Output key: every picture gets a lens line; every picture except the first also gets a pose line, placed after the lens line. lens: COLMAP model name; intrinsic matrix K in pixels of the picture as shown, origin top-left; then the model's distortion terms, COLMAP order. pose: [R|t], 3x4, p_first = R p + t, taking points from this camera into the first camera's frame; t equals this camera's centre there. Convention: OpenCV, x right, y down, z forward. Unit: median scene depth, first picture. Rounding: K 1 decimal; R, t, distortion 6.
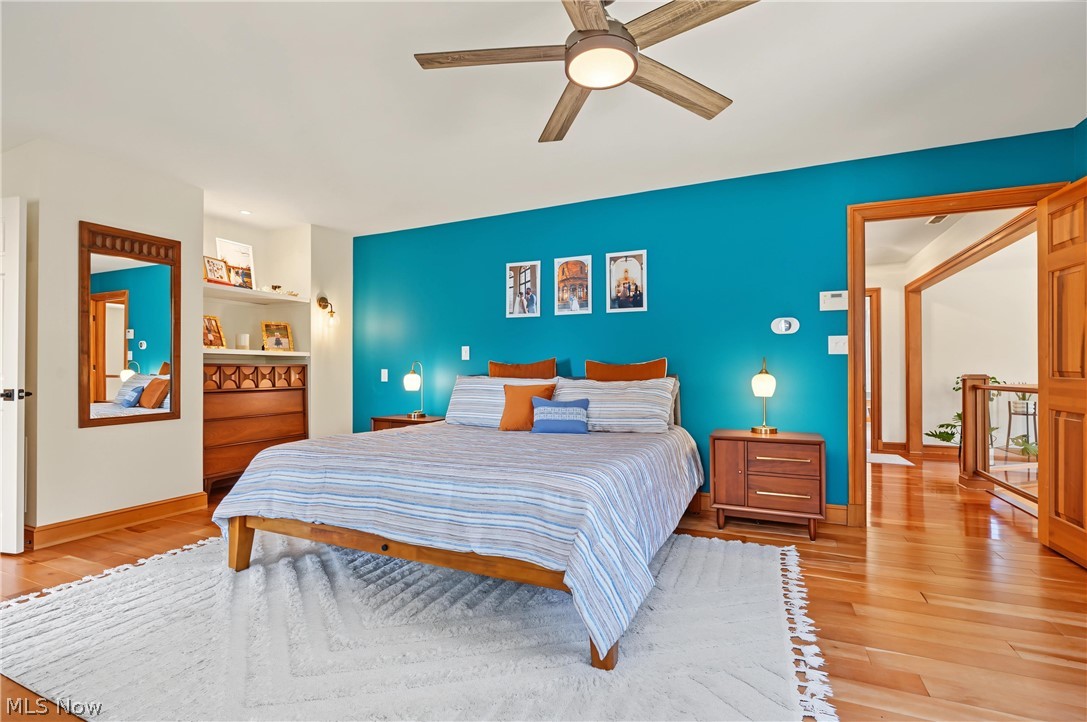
lens RADIAL K [[492.6, 0, 546.8], [0, 492.6, 369.2], [0, 0, 1]] dist [-0.004478, 0.000711]
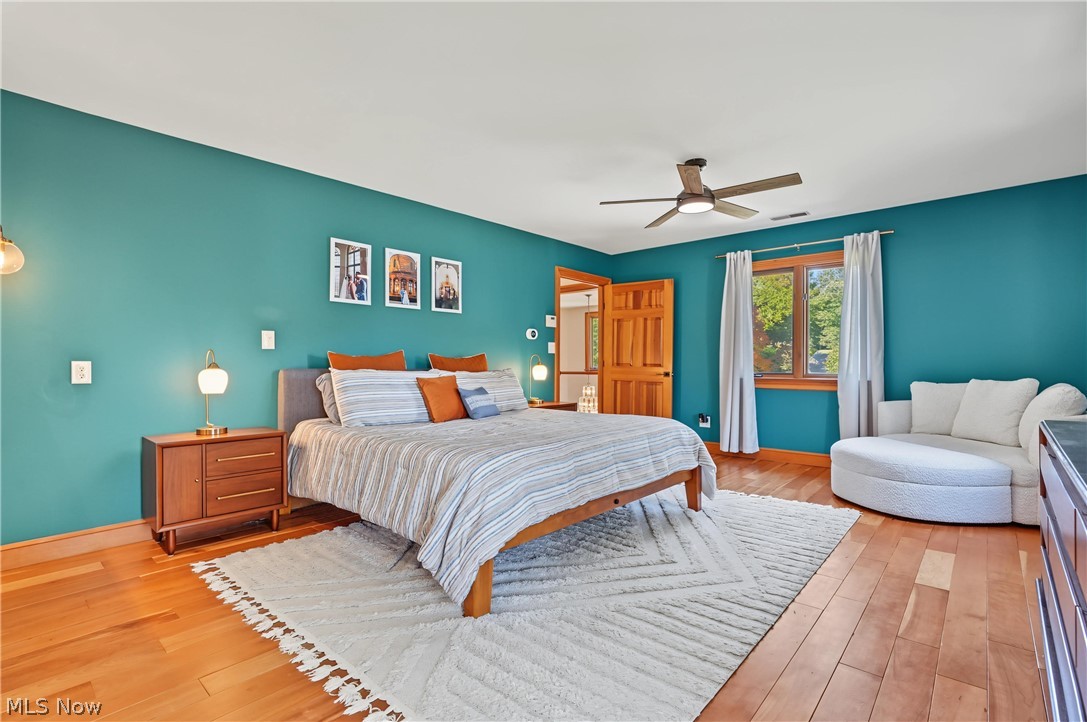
lens RADIAL K [[492.6, 0, 566.4], [0, 492.6, 353.8], [0, 0, 1]] dist [-0.004478, 0.000711]
pose [[0.290793, 0.018670, 0.956604, -0.818768], [0.000425, 0.999807, -0.019642, 0.003176], [-0.956786, 0.006118, 0.290729, 0.388285]]
